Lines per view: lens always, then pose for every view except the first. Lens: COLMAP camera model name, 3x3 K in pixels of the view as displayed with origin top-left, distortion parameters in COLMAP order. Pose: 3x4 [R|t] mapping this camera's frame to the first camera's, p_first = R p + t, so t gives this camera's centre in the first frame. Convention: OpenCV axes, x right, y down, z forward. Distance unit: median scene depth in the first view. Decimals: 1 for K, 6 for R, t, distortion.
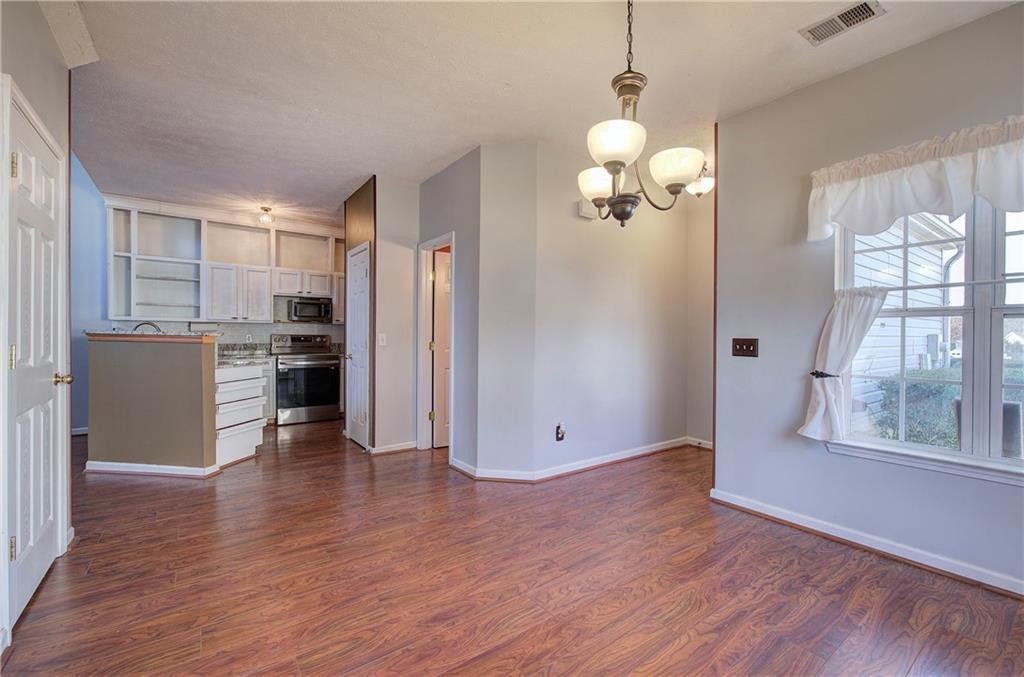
lens RADIAL K [[433.4, 0, 513.9], [0, 433.4, 337.8], [0, 0, 1]] dist [0.000558, 0.000005]
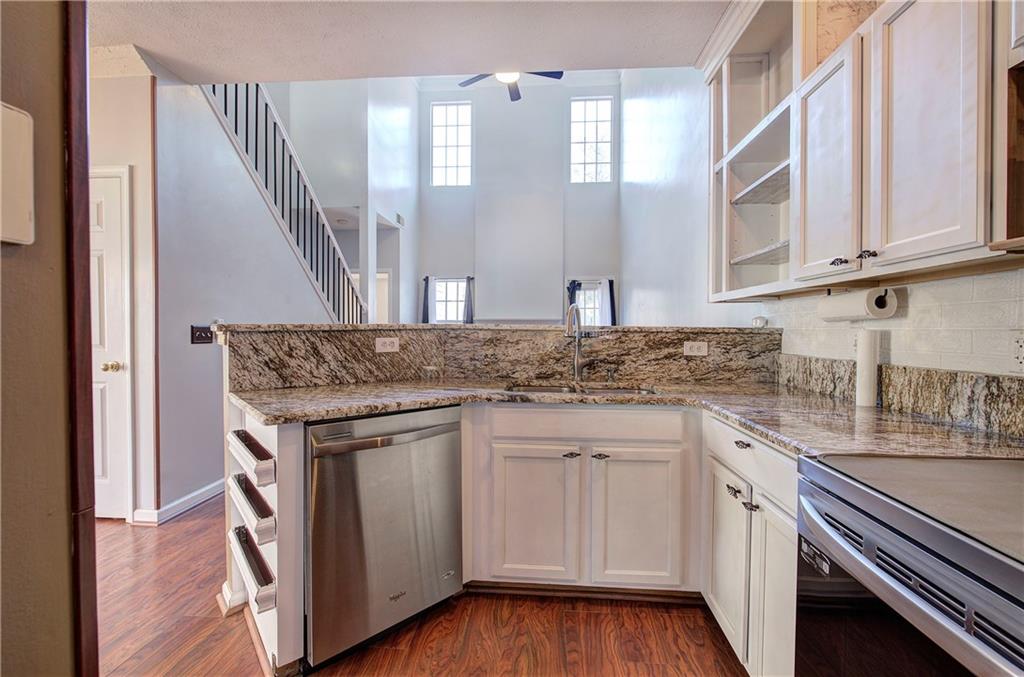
lens RADIAL K [[432.2, 0, 514.4], [0, 432.2, 338.4], [0, 0, 1]] dist [-0.006098, 0.000469]
pose [[-0.651587, 0.006766, -0.758544, -0.641639], [-0.012192, 0.999738, 0.019390, -0.009611], [0.758476, 0.021883, -0.651333, 1.891345]]
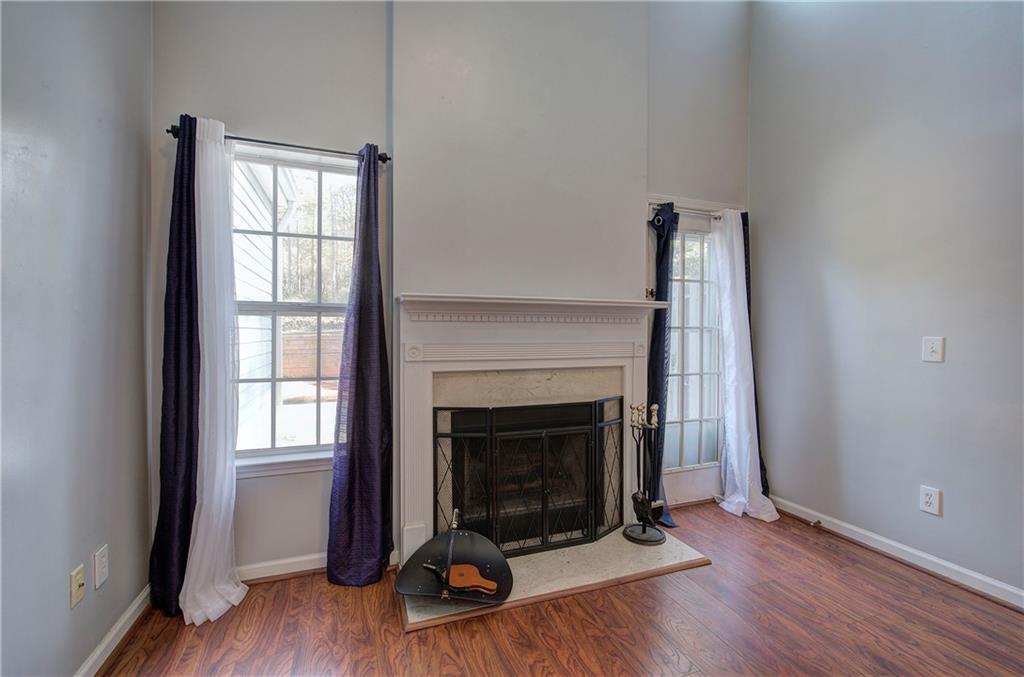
lens RADIAL K [[438.8, 0, 513.4], [0, 438.8, 335.0], [0, 0, 1]] dist [-0.003913, -0.000003]
pose [[-0.260090, 0.002161, -0.965582, -1.751920], [-0.011256, 0.999923, 0.005270, -0.017504], [0.965519, 0.012239, -0.260045, 0.456467]]
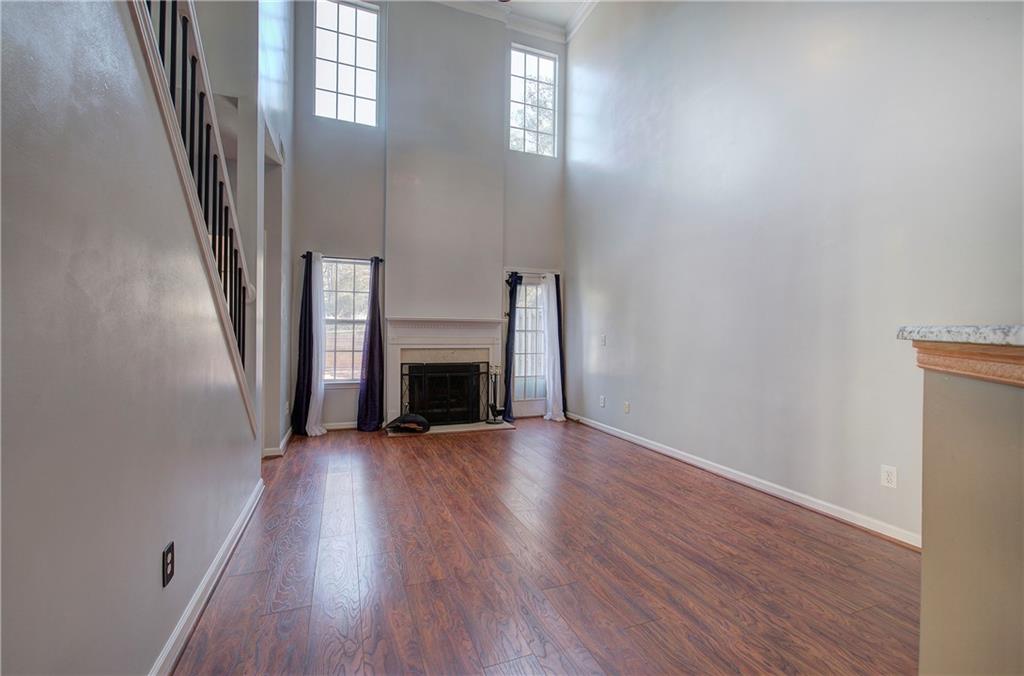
lens RADIAL K [[438.8, 0, 513.4], [0, 438.8, 334.5], [0, 0, 1]] dist [-0.003913, -0.000003]
pose [[-0.252867, -0.006656, -0.967478, -0.811146], [-0.016673, 0.999858, -0.002521, -0.009780], [0.967357, 0.015493, -0.252942, 1.031916]]
